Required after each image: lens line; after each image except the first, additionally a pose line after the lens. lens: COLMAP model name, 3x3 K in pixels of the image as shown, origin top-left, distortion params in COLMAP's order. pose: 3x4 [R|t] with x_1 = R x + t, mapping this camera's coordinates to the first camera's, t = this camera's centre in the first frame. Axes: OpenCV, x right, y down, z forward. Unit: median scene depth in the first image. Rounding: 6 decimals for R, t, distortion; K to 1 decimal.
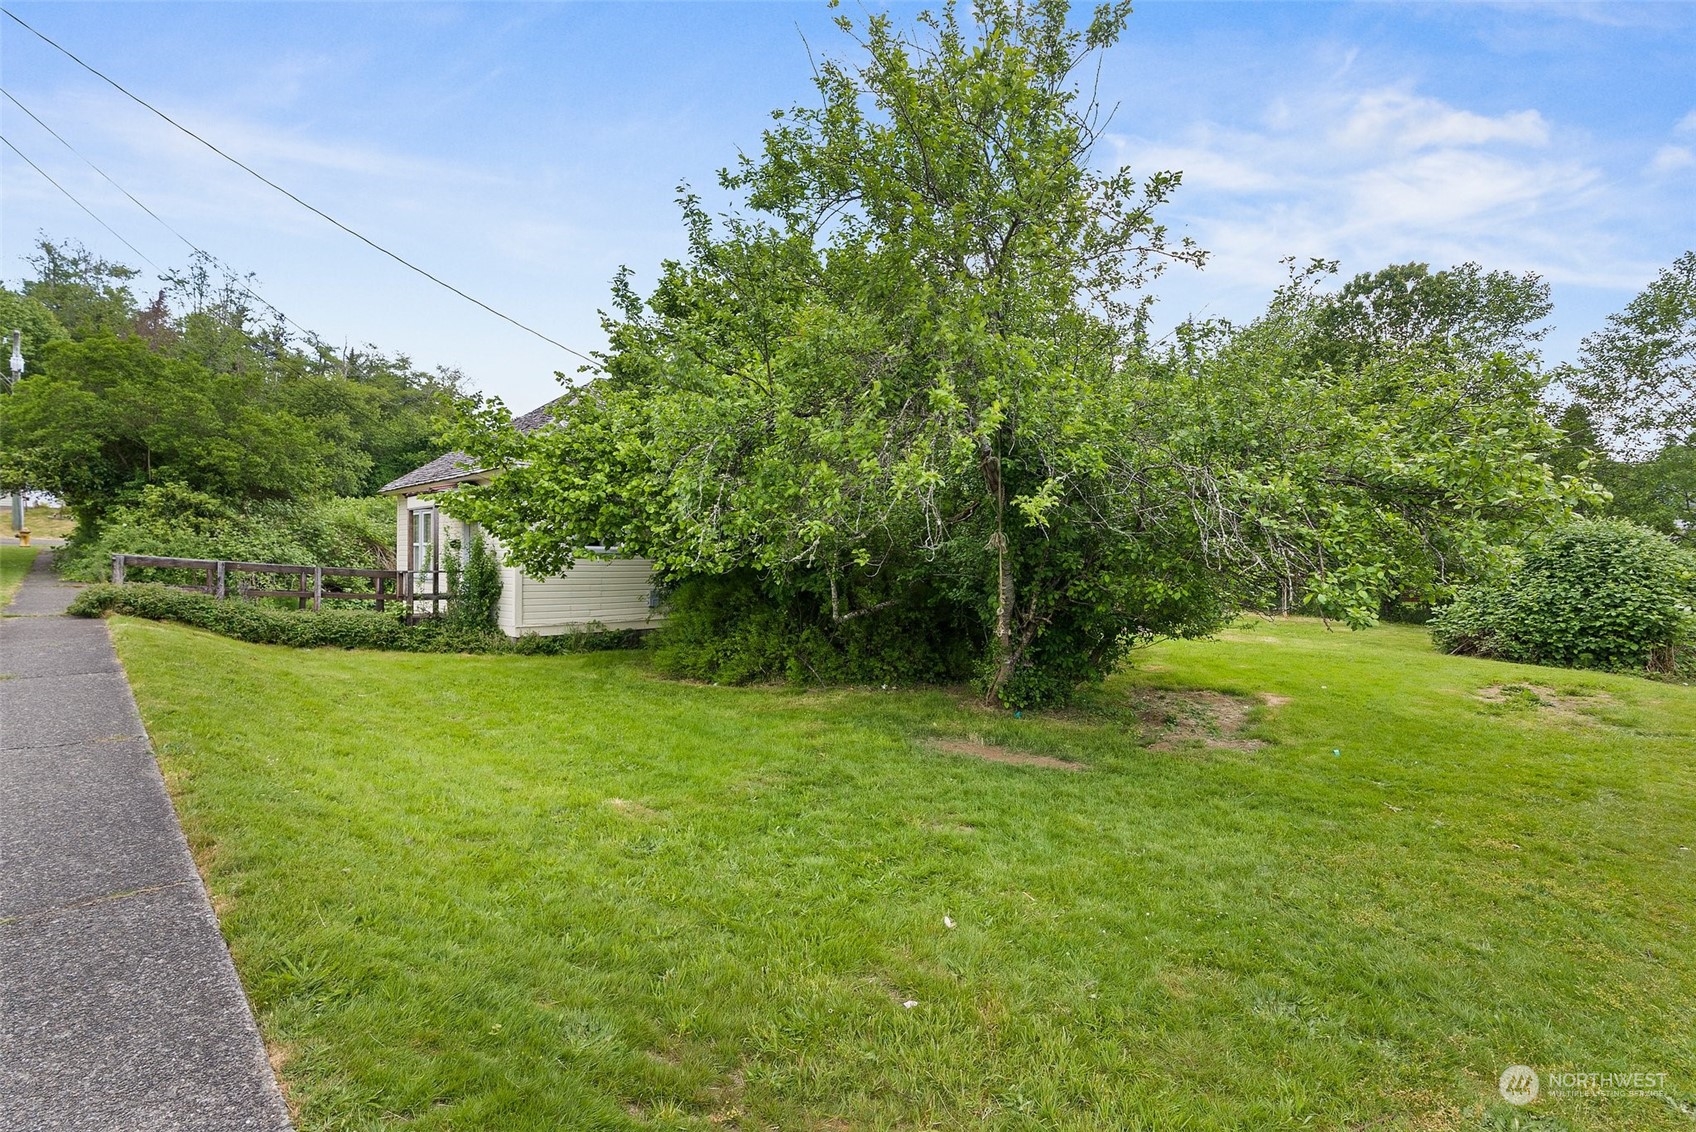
lens RADIAL K [[765.0, 0, 855.3], [0, 765.0, 572.1], [0, 0, 1]] dist [-0.008381, 0.000824]
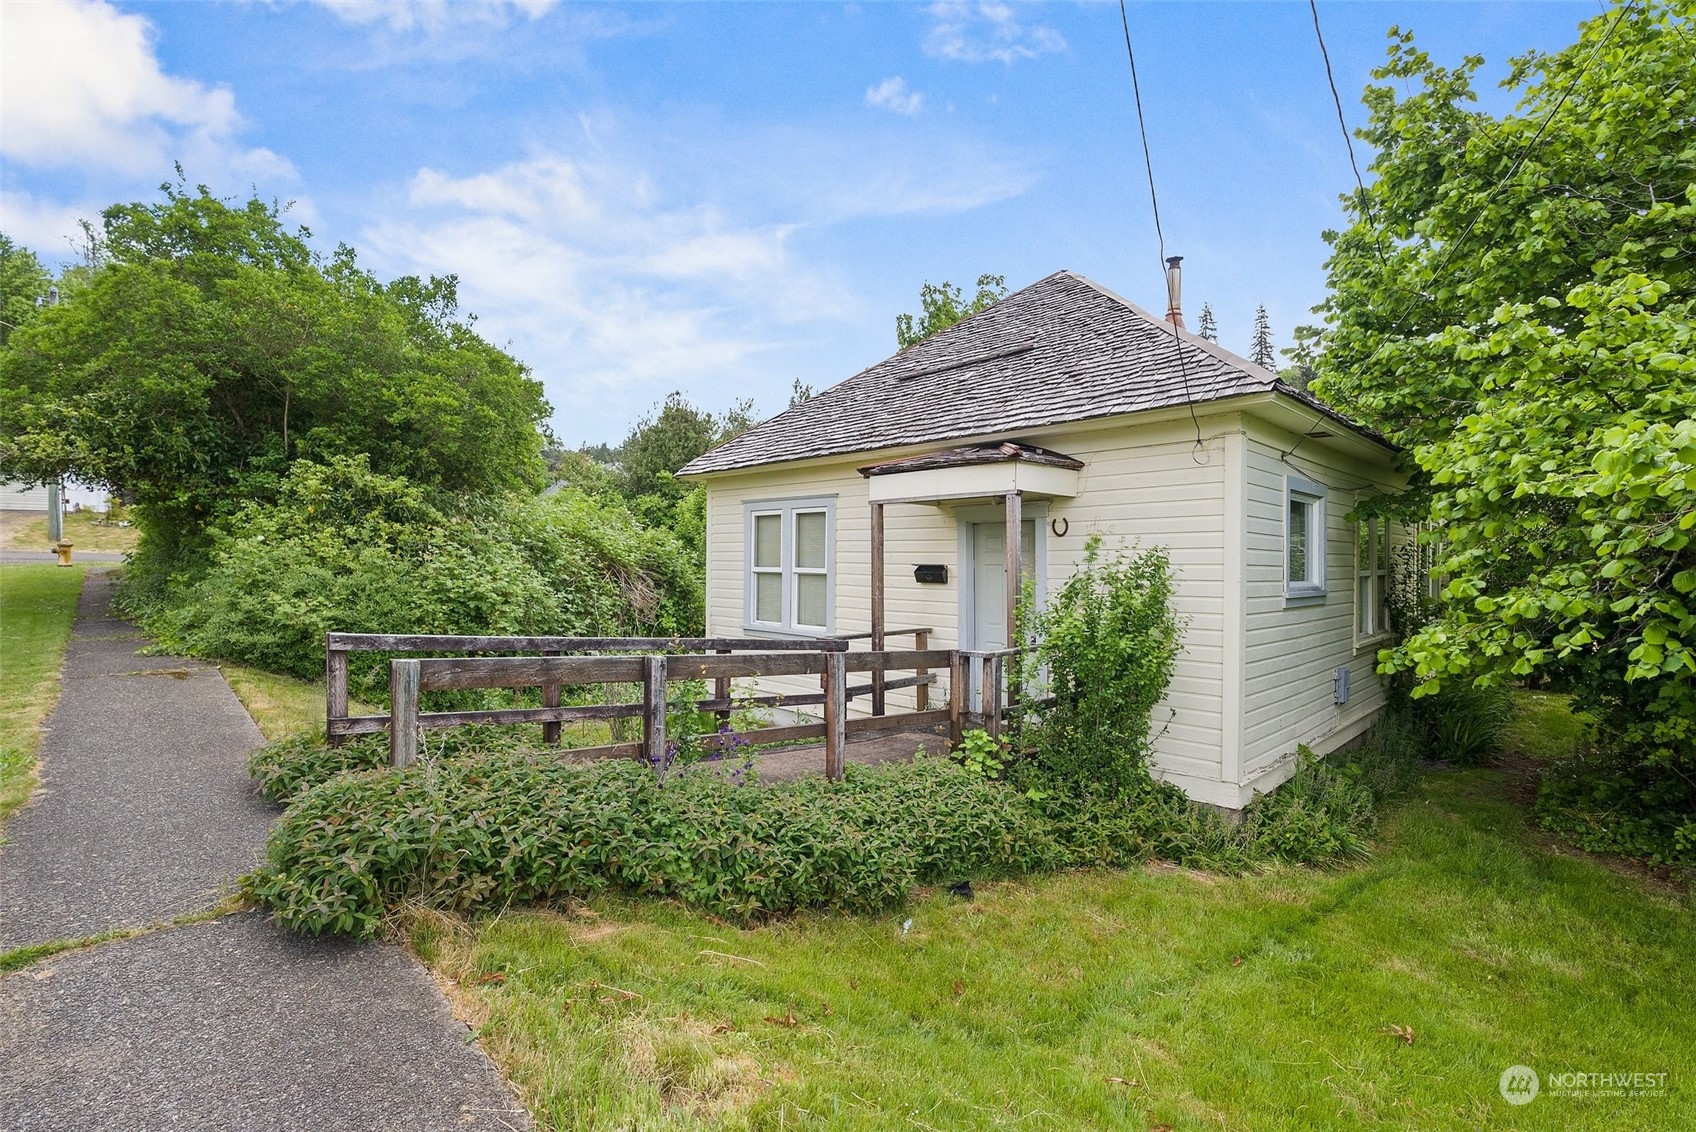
lens RADIAL K [[765.0, 0, 842.7], [0, 765.0, 564.9], [0, 0, 1]] dist [-0.008381, 0.000824]
pose [[0.999481, -0.006036, -0.031632, -0.534793], [0.005735, 0.999937, -0.009620, -0.035686], [0.031688, 0.009433, 0.999453, 0.485064]]
